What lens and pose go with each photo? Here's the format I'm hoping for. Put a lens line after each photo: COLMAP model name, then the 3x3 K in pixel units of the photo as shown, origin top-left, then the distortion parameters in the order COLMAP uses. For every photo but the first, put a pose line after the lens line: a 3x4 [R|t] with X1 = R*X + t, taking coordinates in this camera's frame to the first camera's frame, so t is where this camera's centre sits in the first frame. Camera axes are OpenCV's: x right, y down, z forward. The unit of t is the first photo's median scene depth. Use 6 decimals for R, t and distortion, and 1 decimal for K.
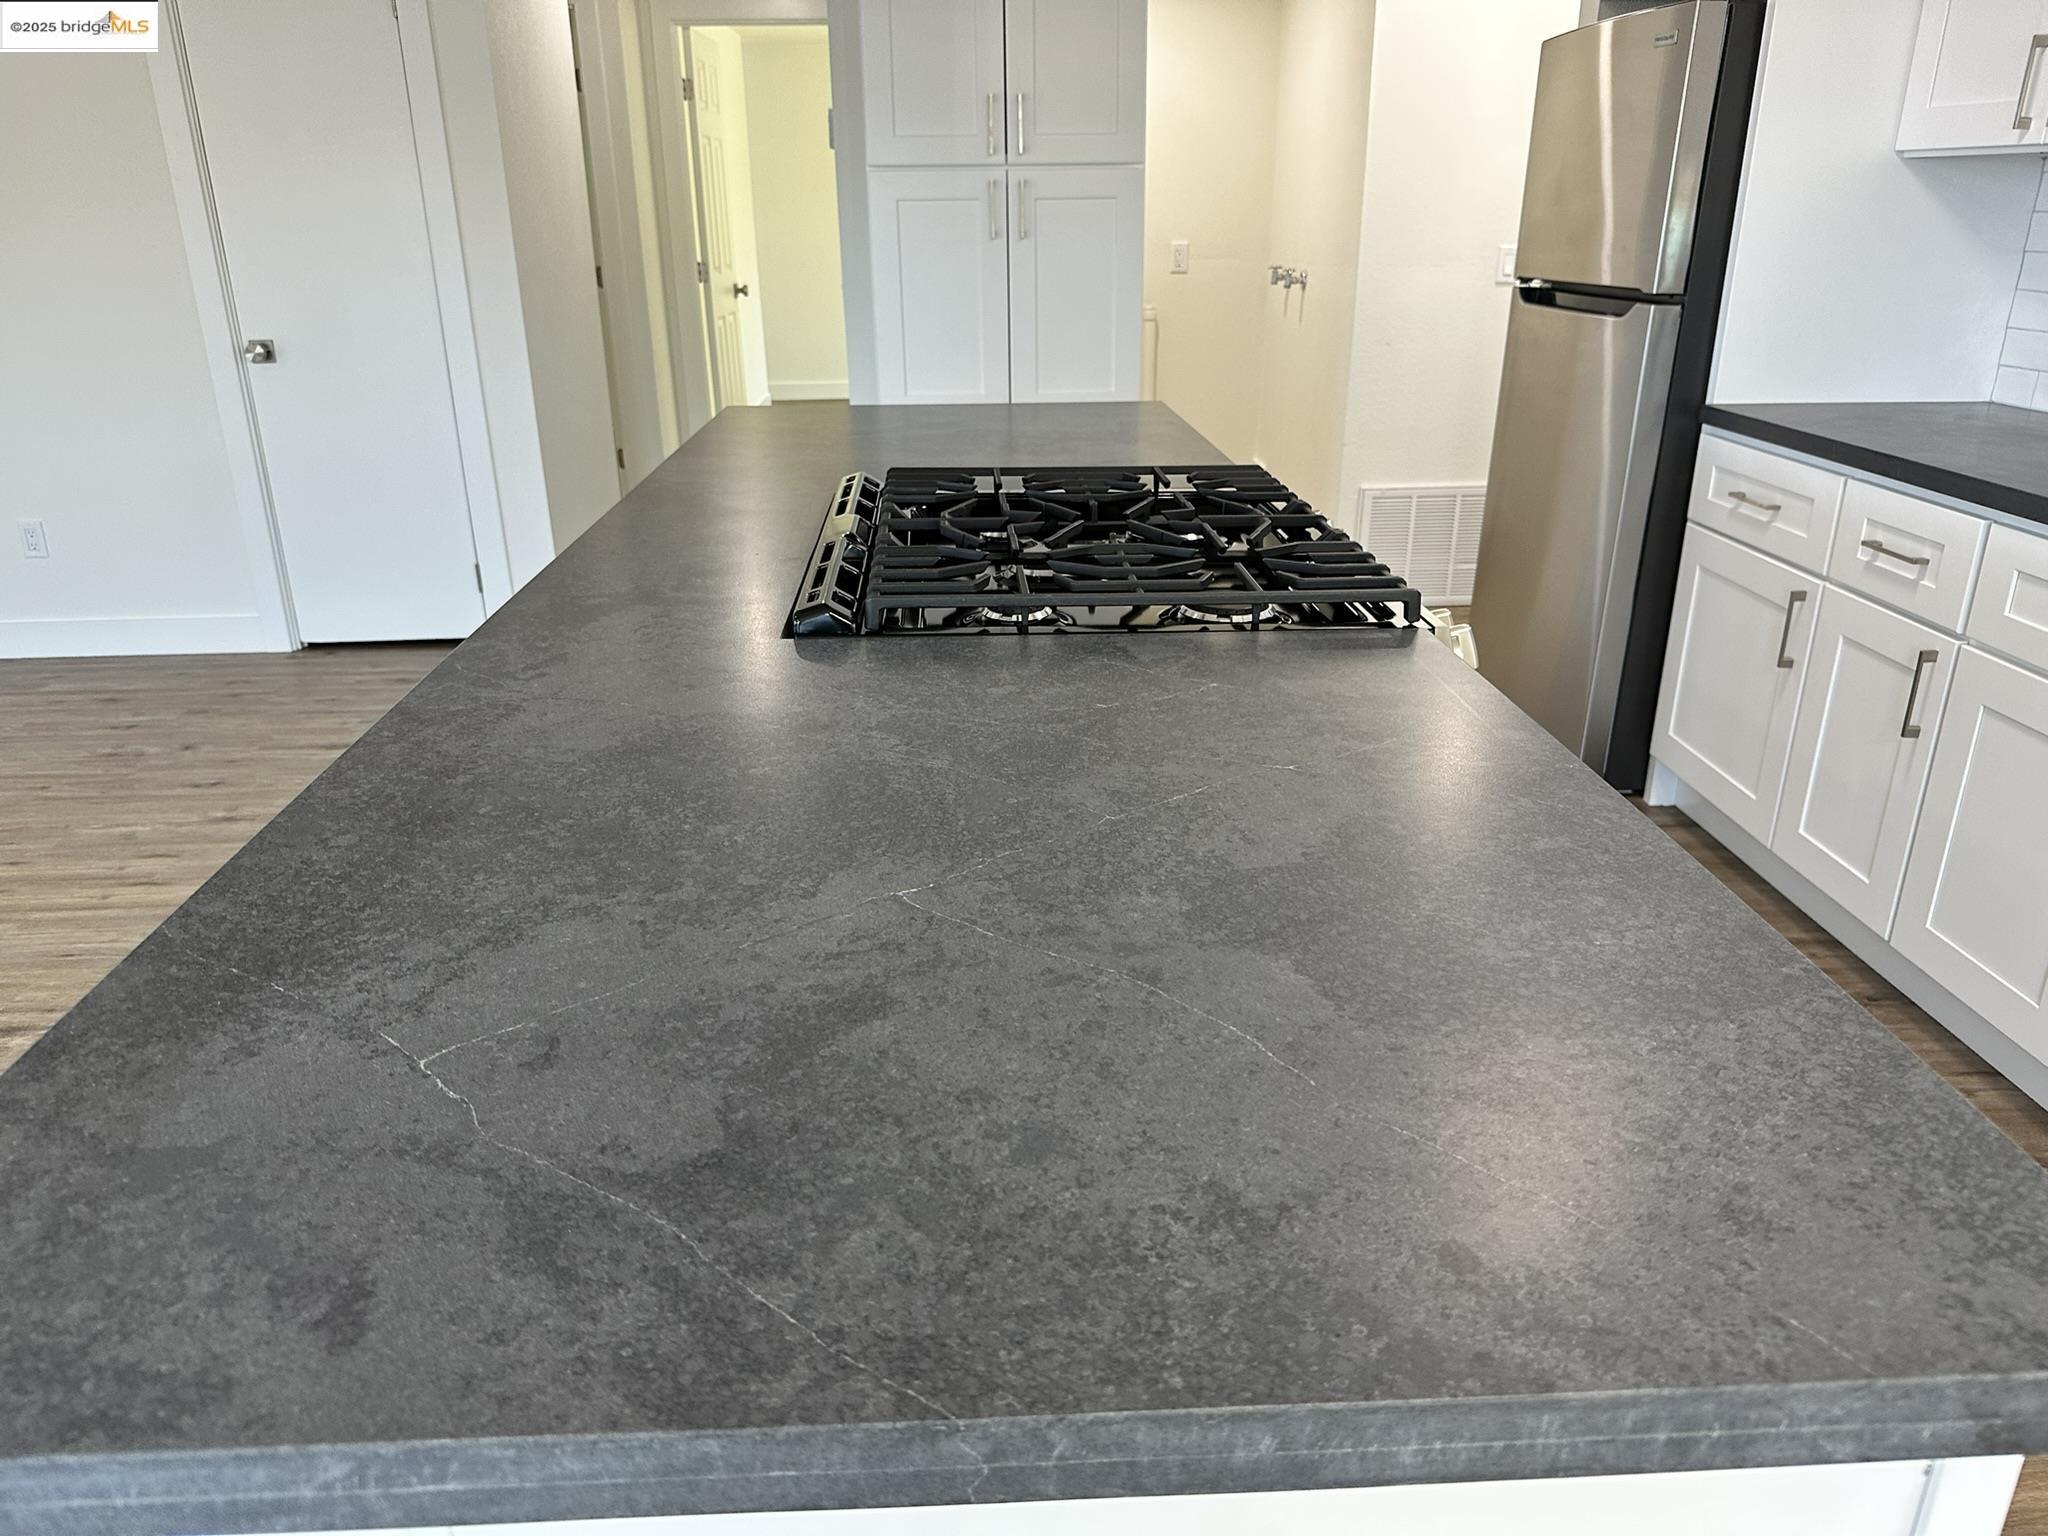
lens RADIAL K [[1440.3, 0, 1030.3], [0, 1440.3, 779.7], [0, 0, 1]] dist [0.003891, -0.005534]
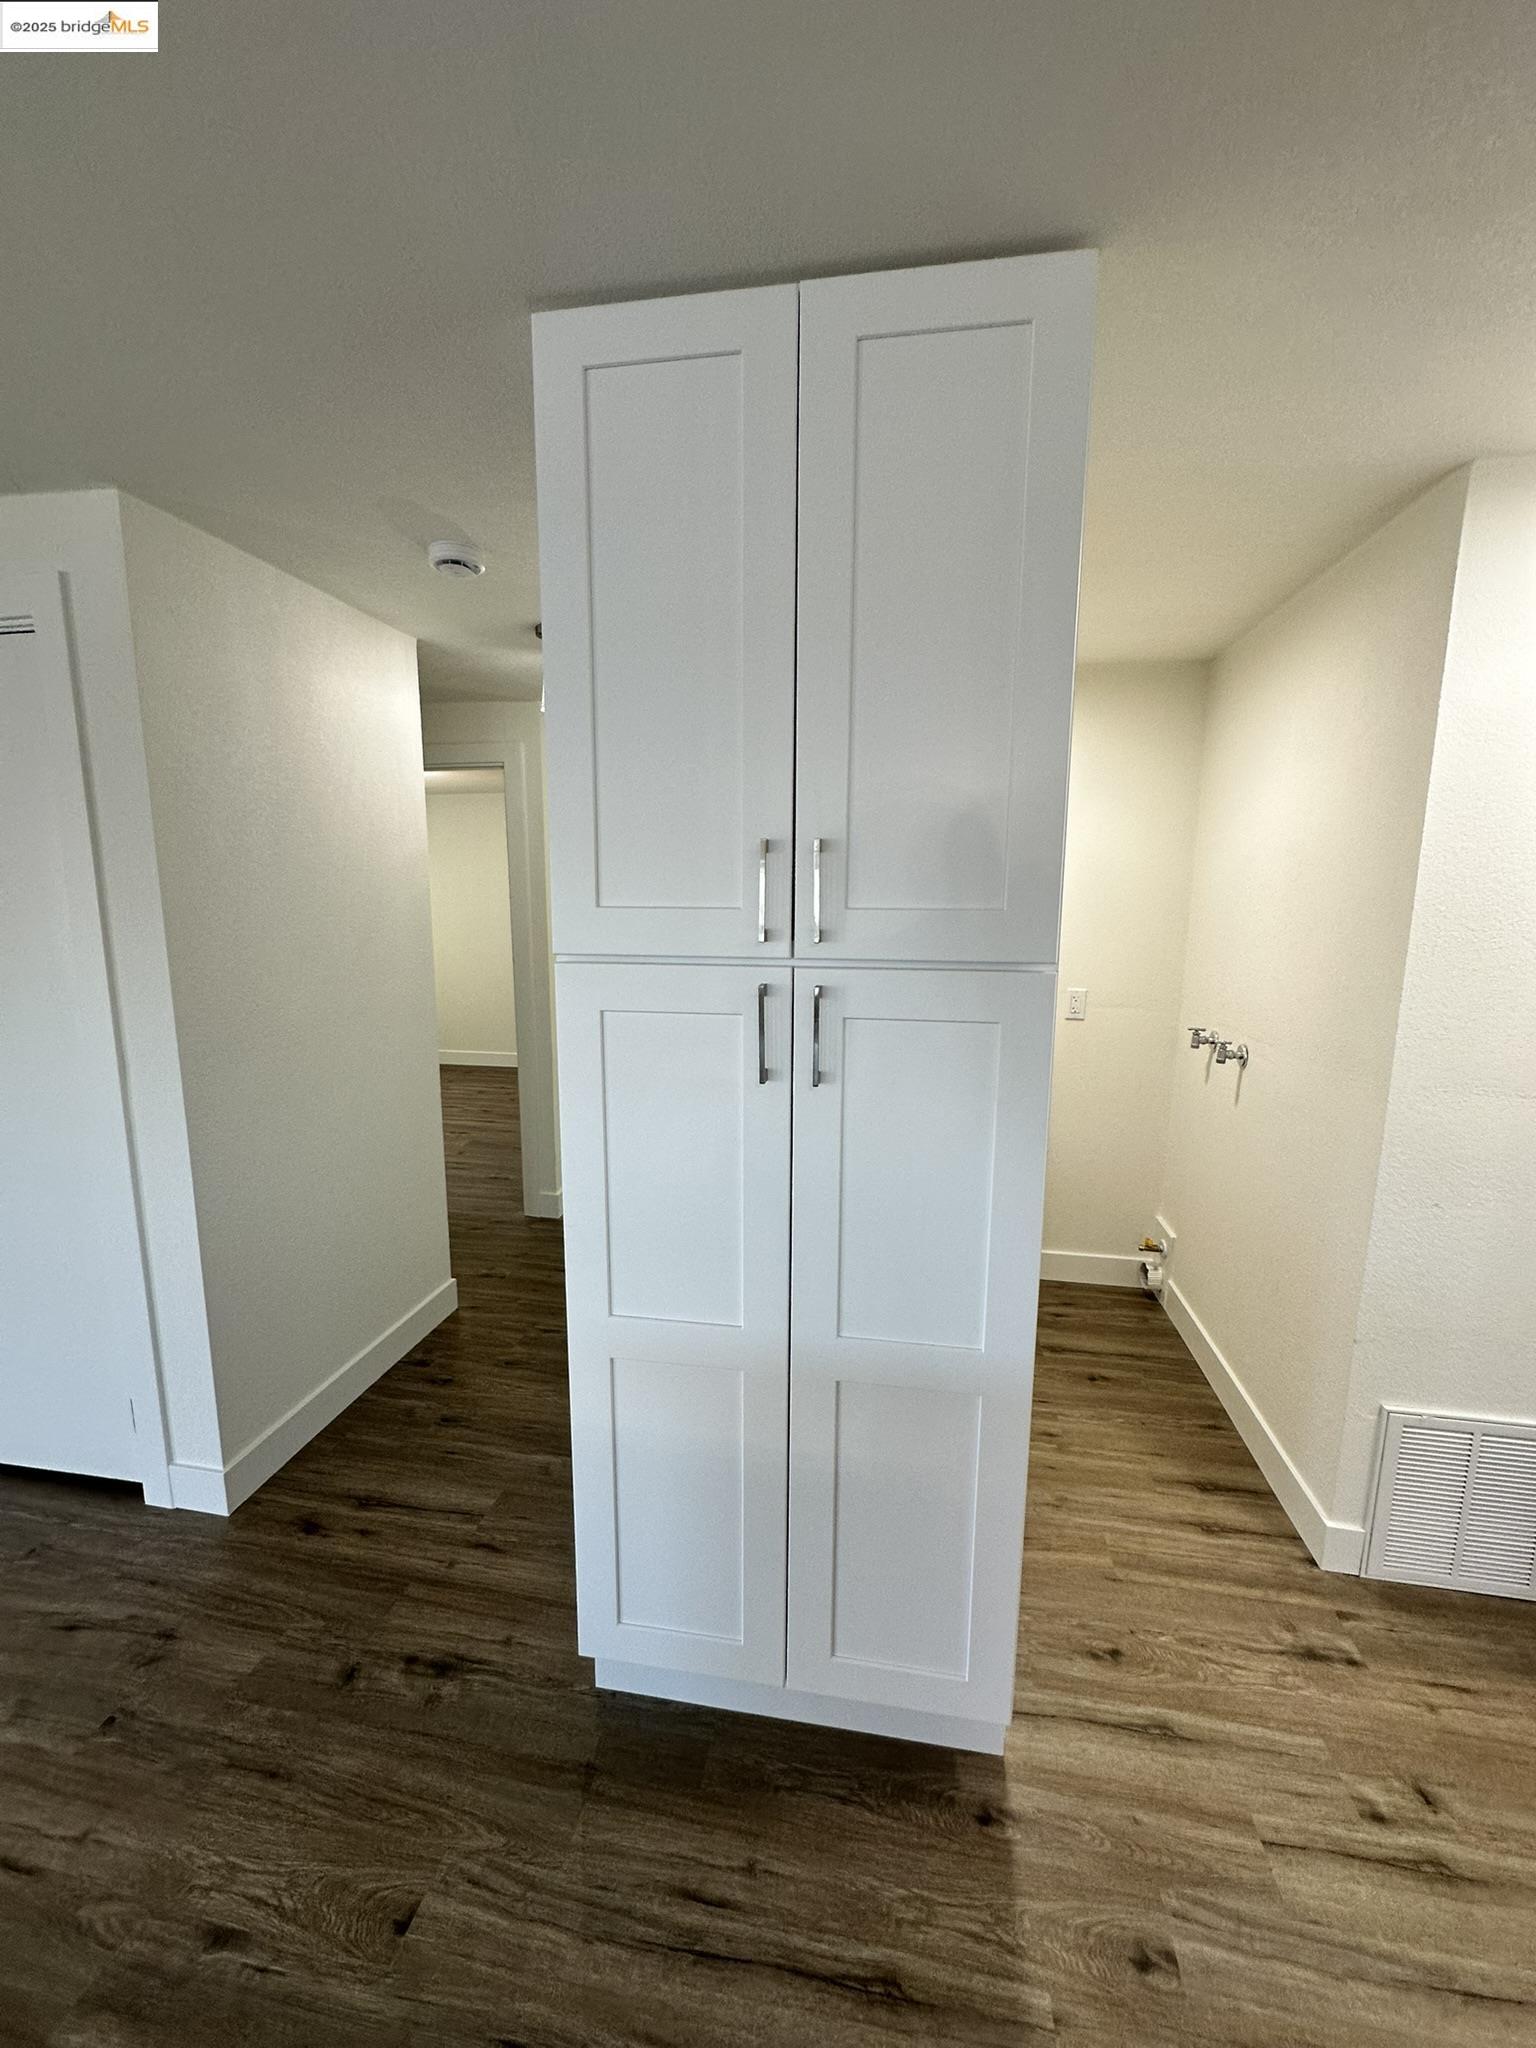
lens RADIAL K [[817.3, 0, 768.7], [0, 817.3, 1020.2], [0, 0, 1]] dist [-0.005888, 0.001485]
pose [[0.973155, 0.051840, -0.224238, 0.046715], [-0.100493, 0.972229, -0.211358, -0.344631], [0.207054, 0.228218, 0.951339, 0.722786]]
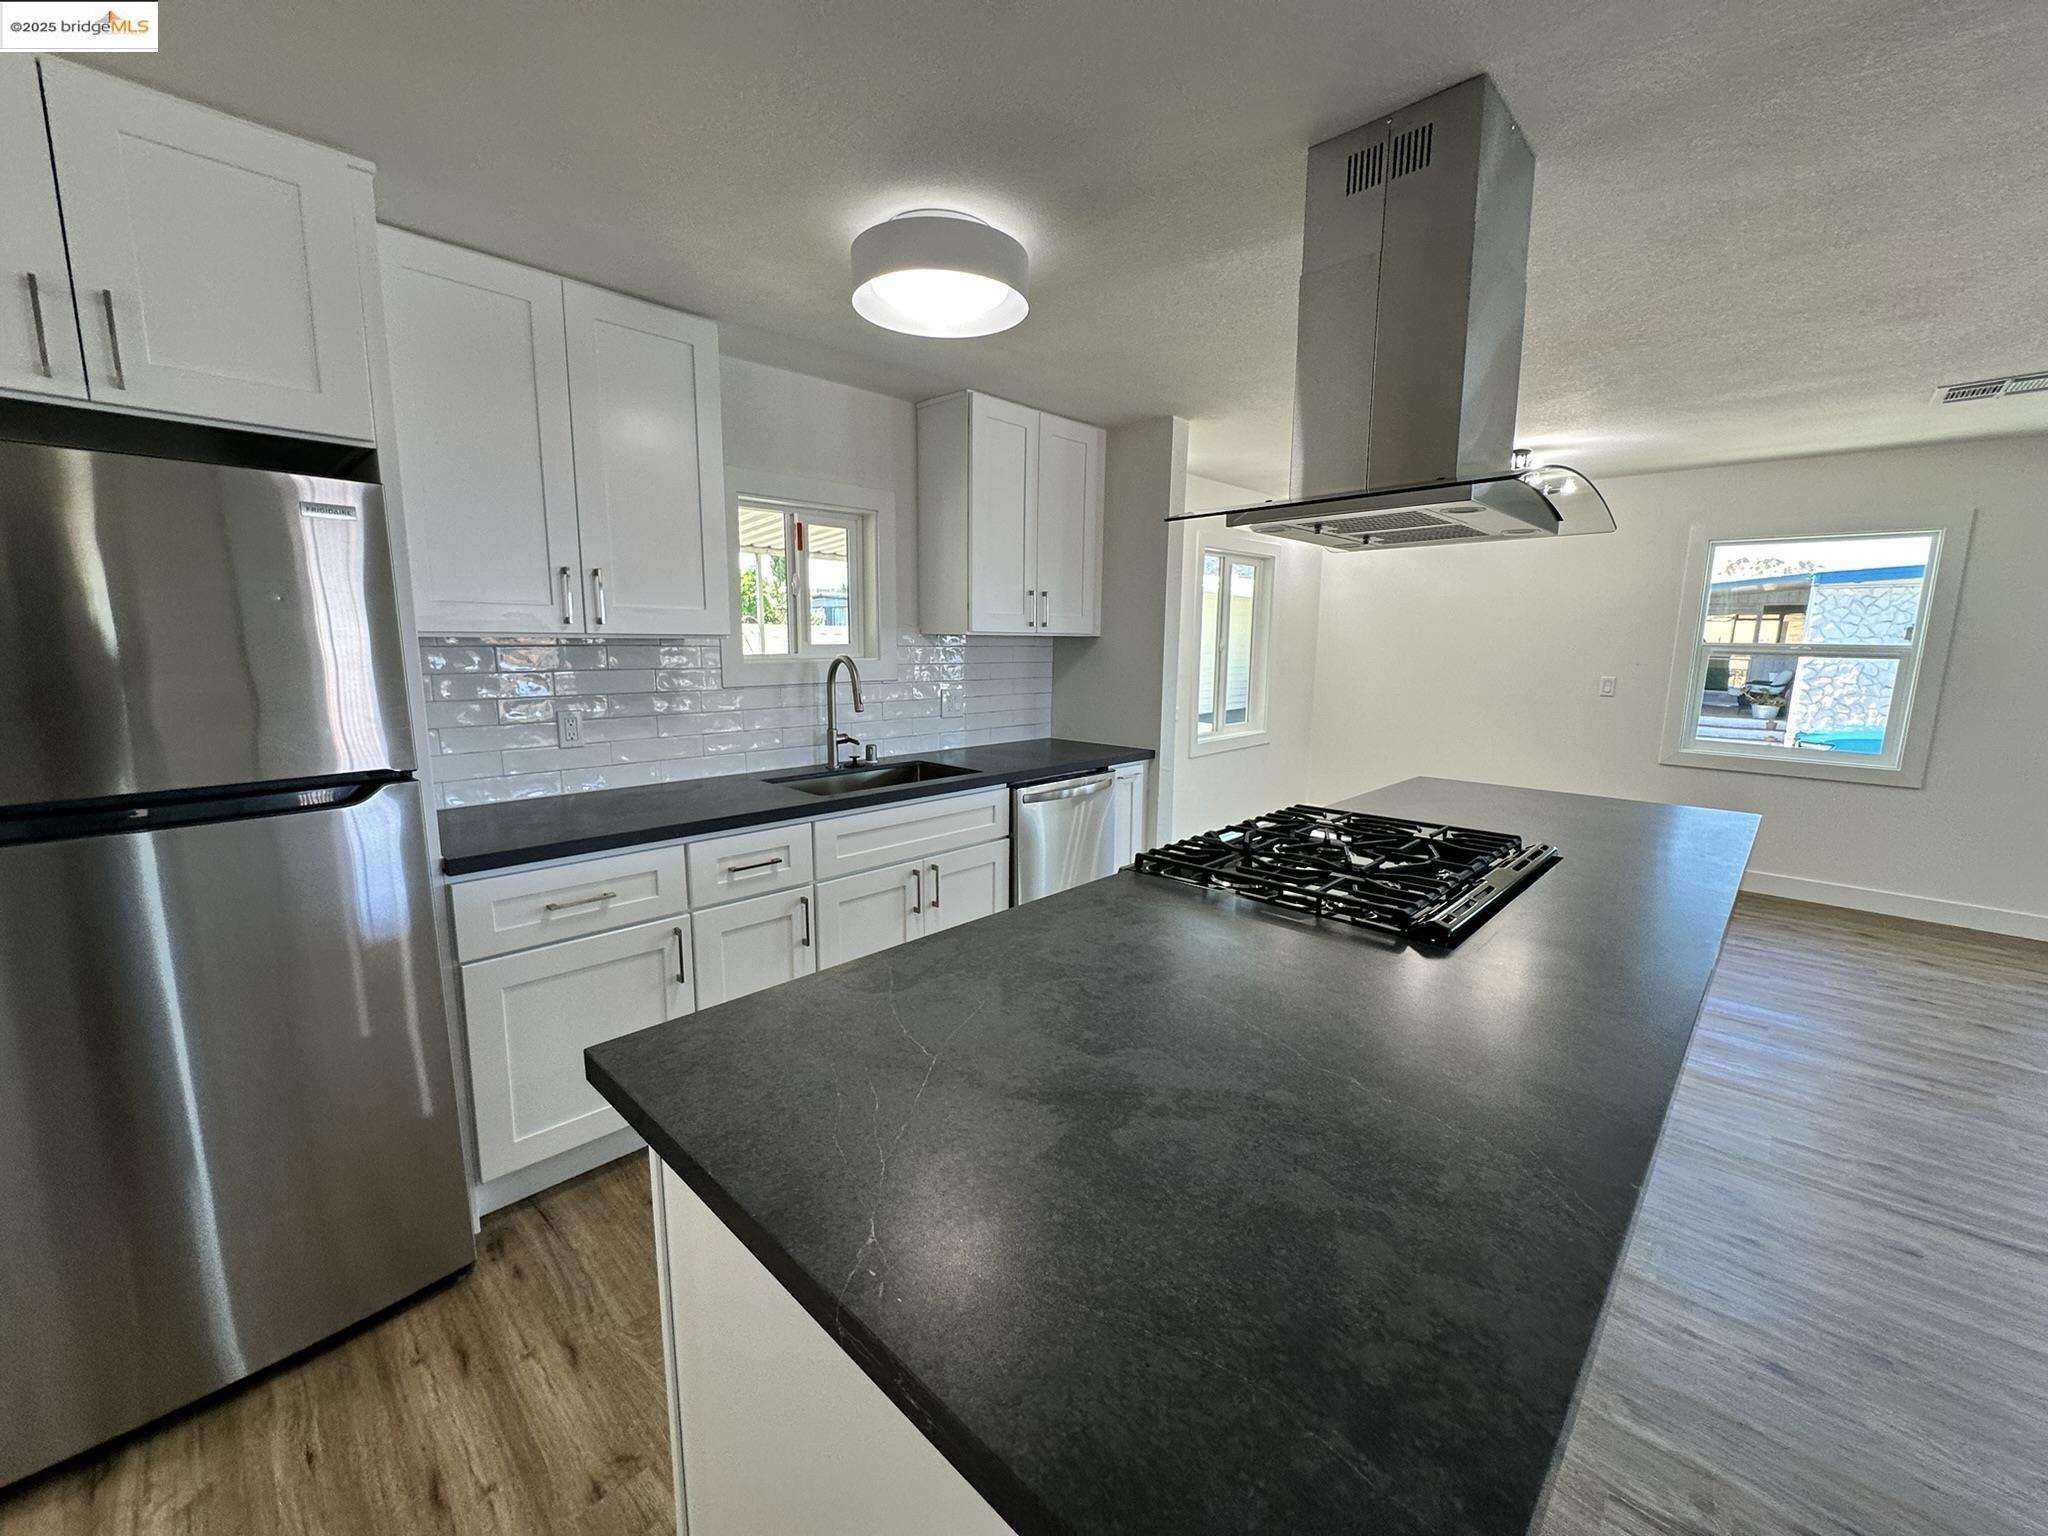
lens RADIAL K [[817.3, 0, 1024.7], [0, 817.3, 766.9], [0, 0, 1]] dist [-0.005888, 0.001485]
pose [[-0.677489, -0.116180, 0.726300, -0.183356], [0.267746, 0.880747, 0.390637, -0.345162], [-0.685070, 0.459116, -0.565590, 0.802112]]
